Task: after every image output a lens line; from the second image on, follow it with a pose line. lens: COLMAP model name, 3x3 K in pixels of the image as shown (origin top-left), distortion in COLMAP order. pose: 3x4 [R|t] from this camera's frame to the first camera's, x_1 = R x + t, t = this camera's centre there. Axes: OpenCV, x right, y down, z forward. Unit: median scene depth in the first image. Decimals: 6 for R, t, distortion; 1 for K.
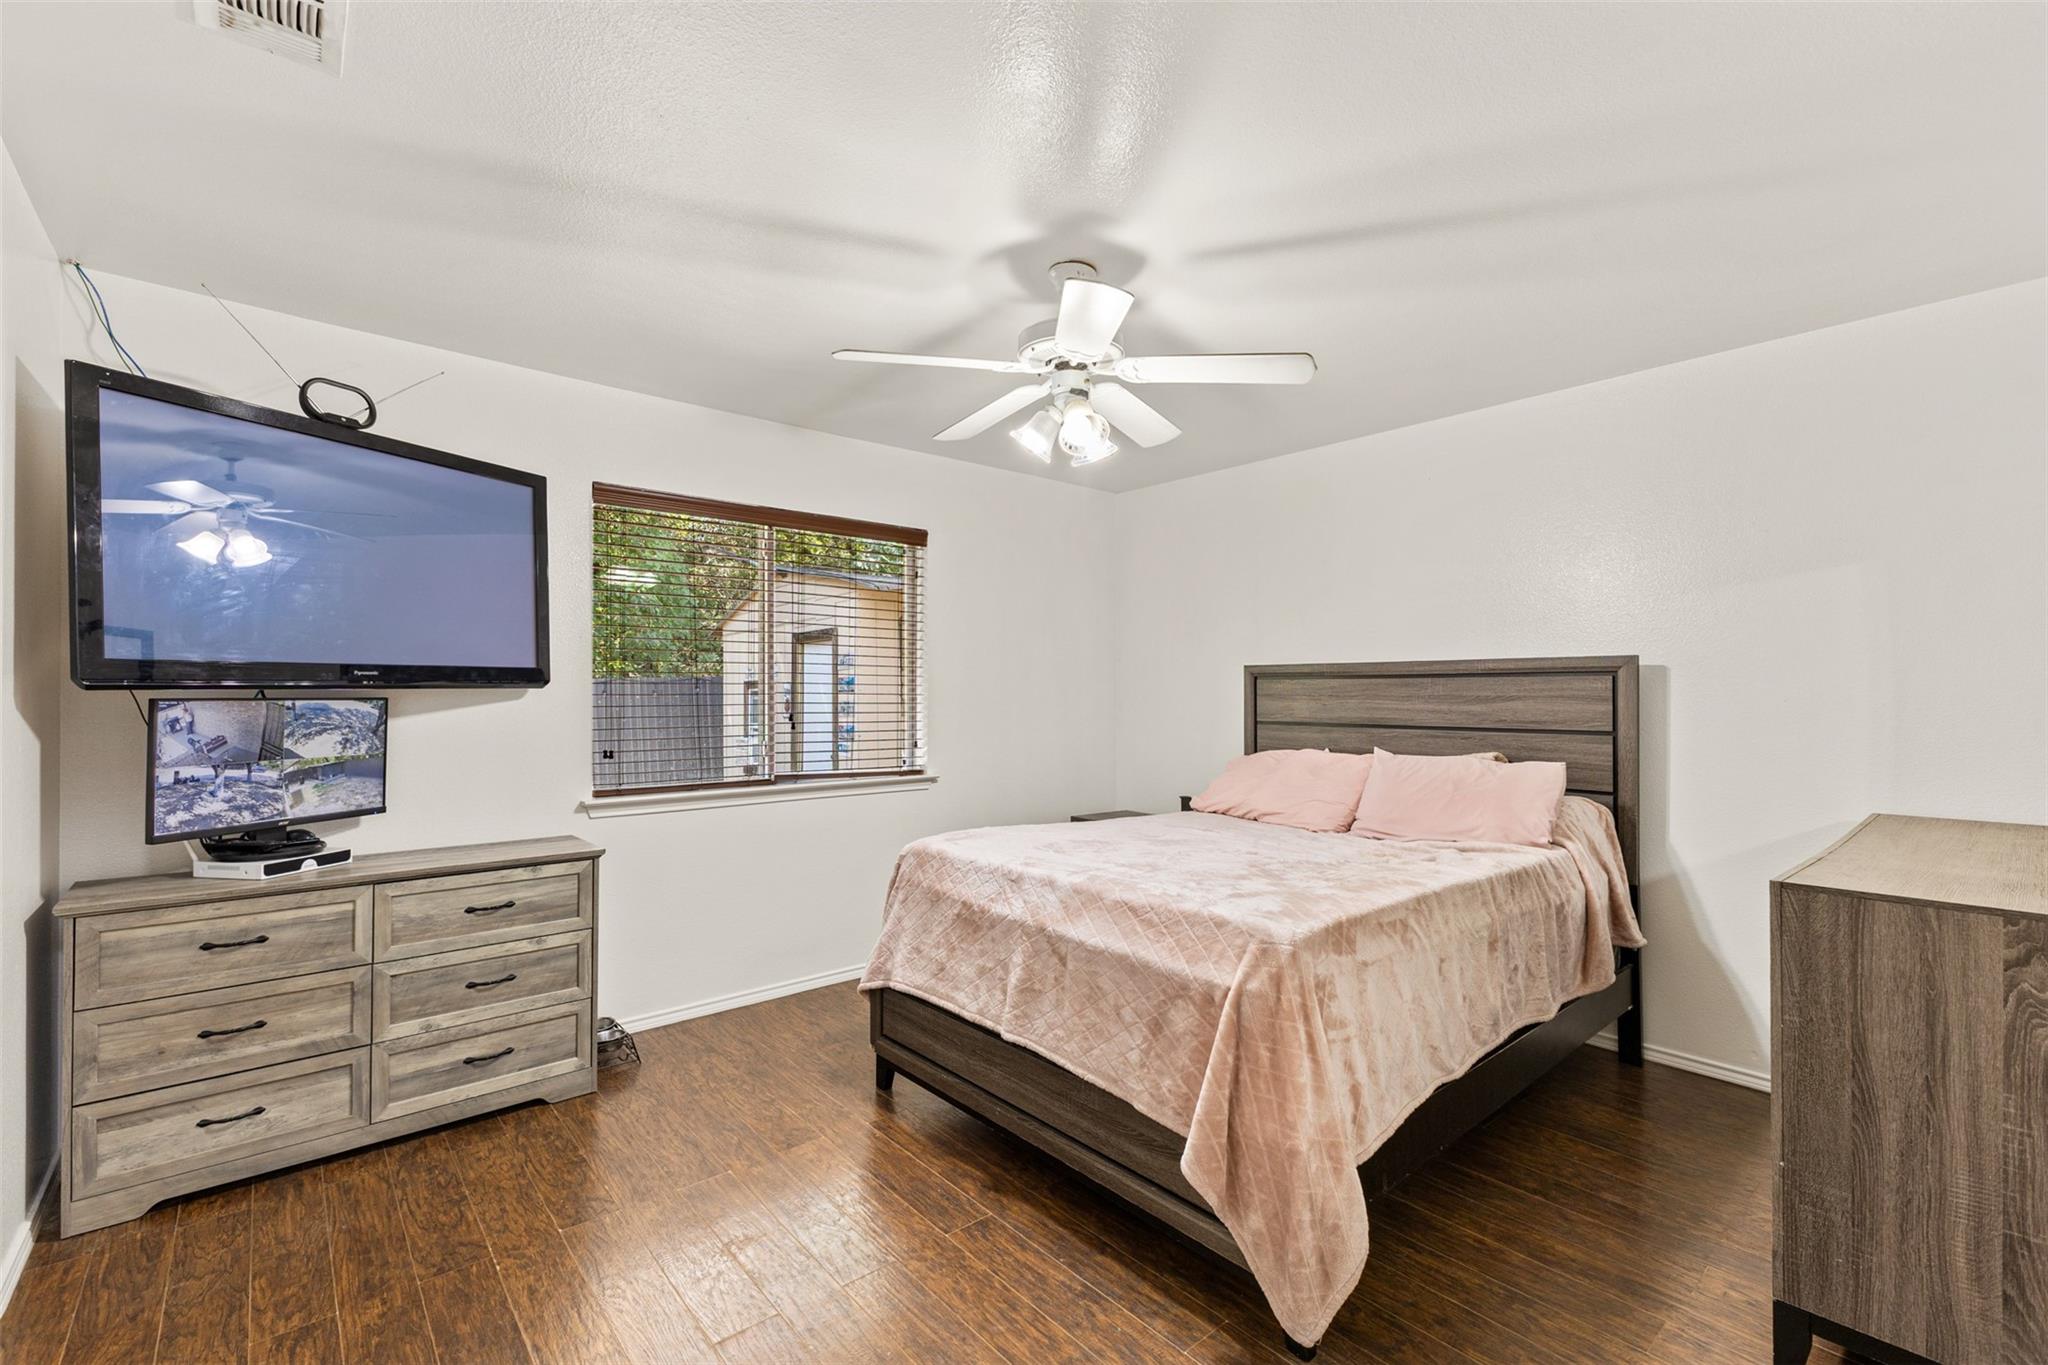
lens RADIAL K [[883.6, 0, 1027.0], [0, 883.6, 689.2], [0, 0, 1]] dist [0.011160, -0.002771]
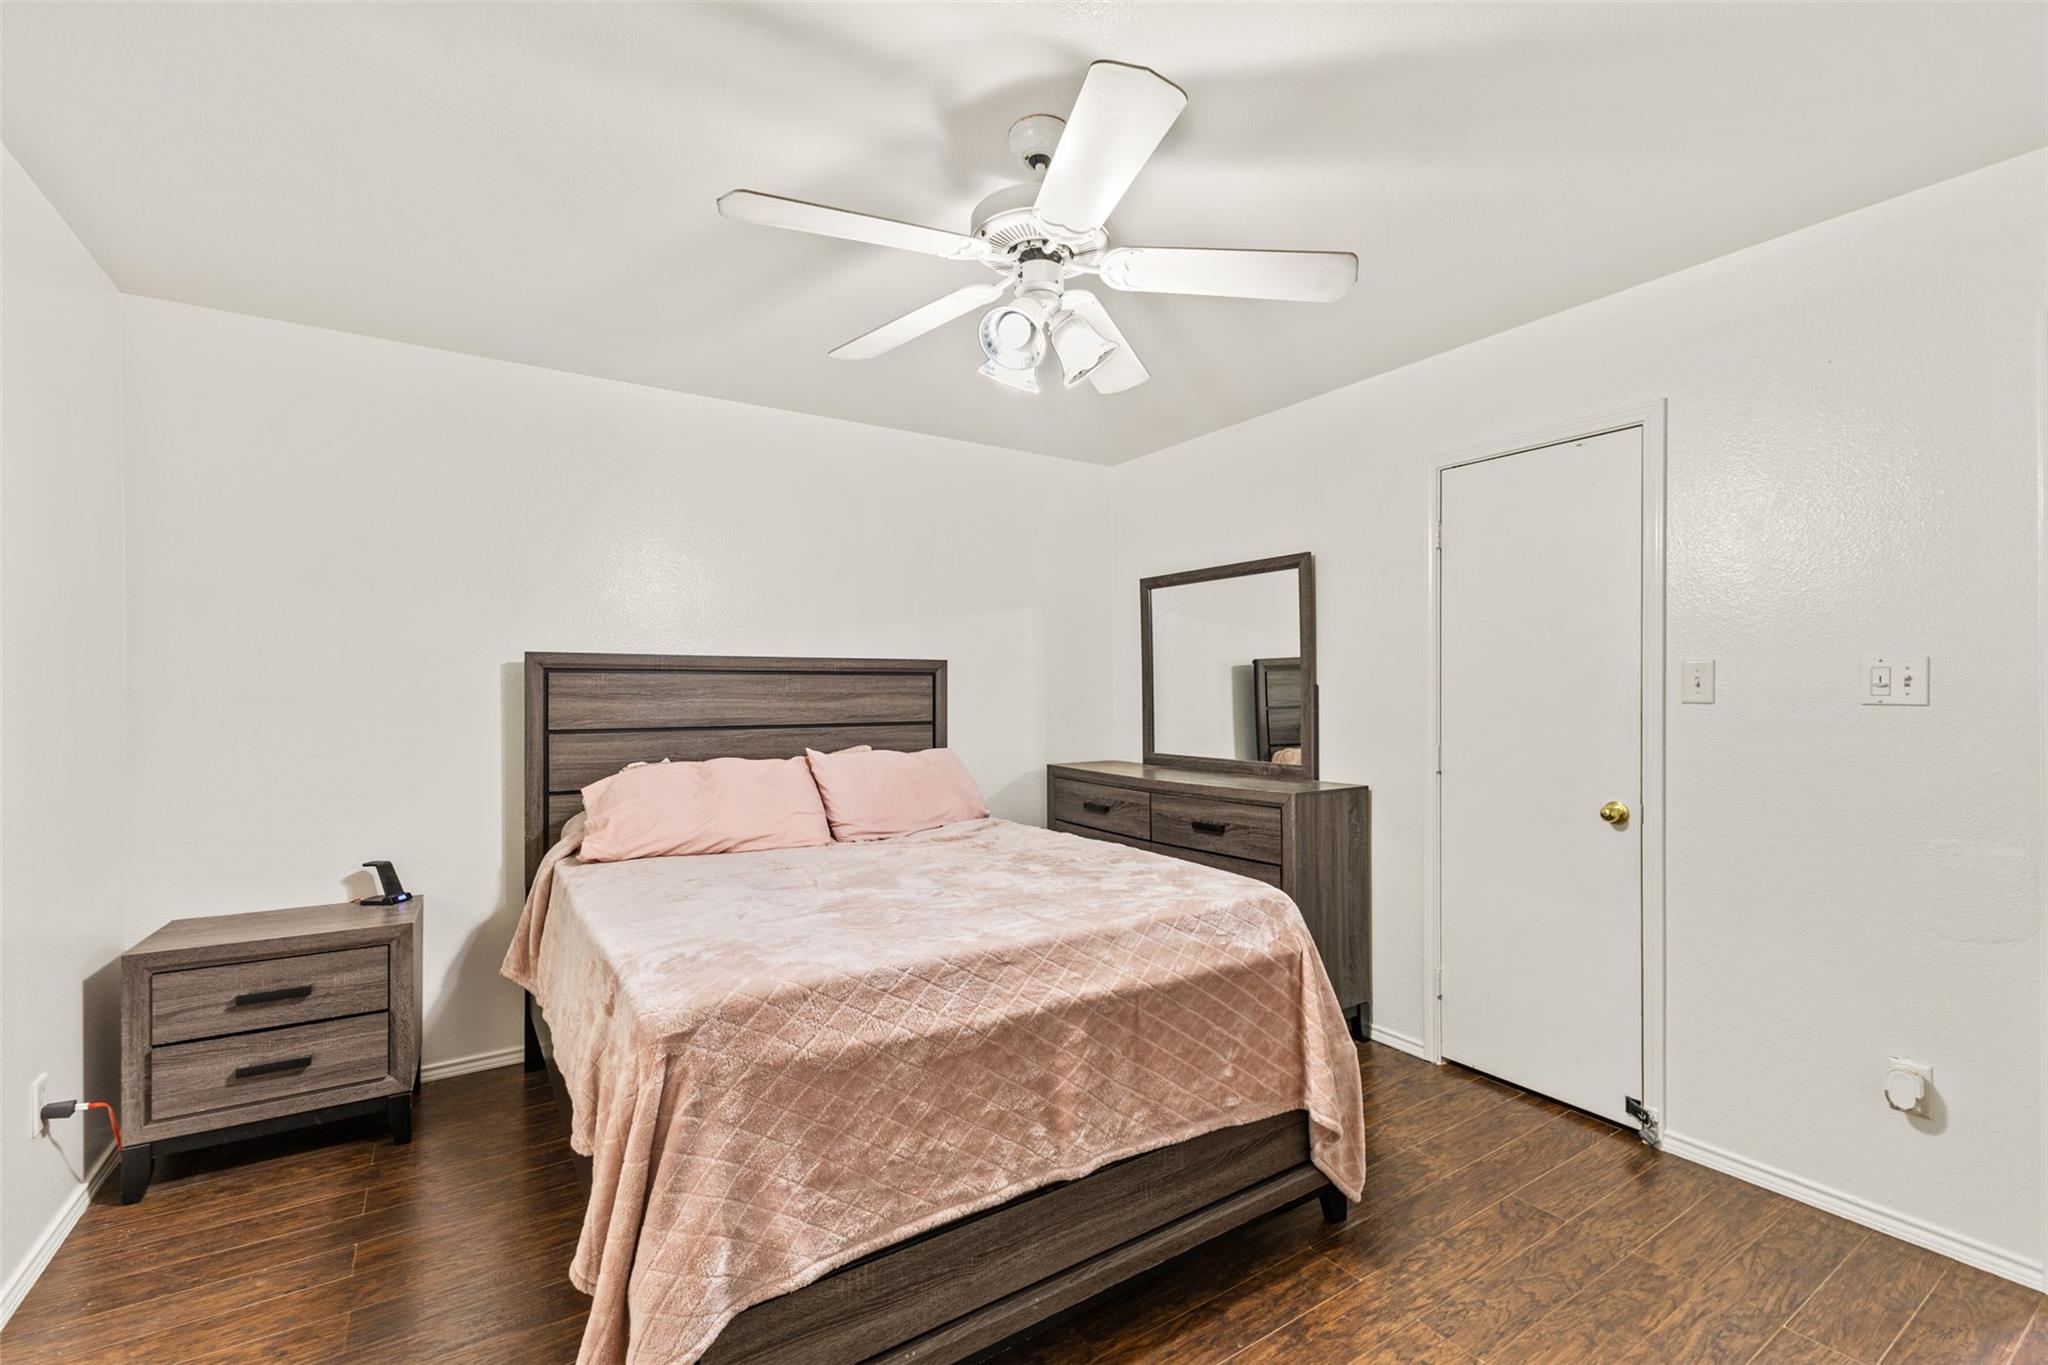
lens RADIAL K [[883.6, 0, 1027.0], [0, 883.6, 689.2], [0, 0, 1]] dist [0.011160, -0.002771]
pose [[0.136211, 0.000570, 0.990680, -0.508358], [-0.001966, 0.999998, -0.000305, 0.002931], [-0.990678, -0.001906, 0.136212, 0.653472]]
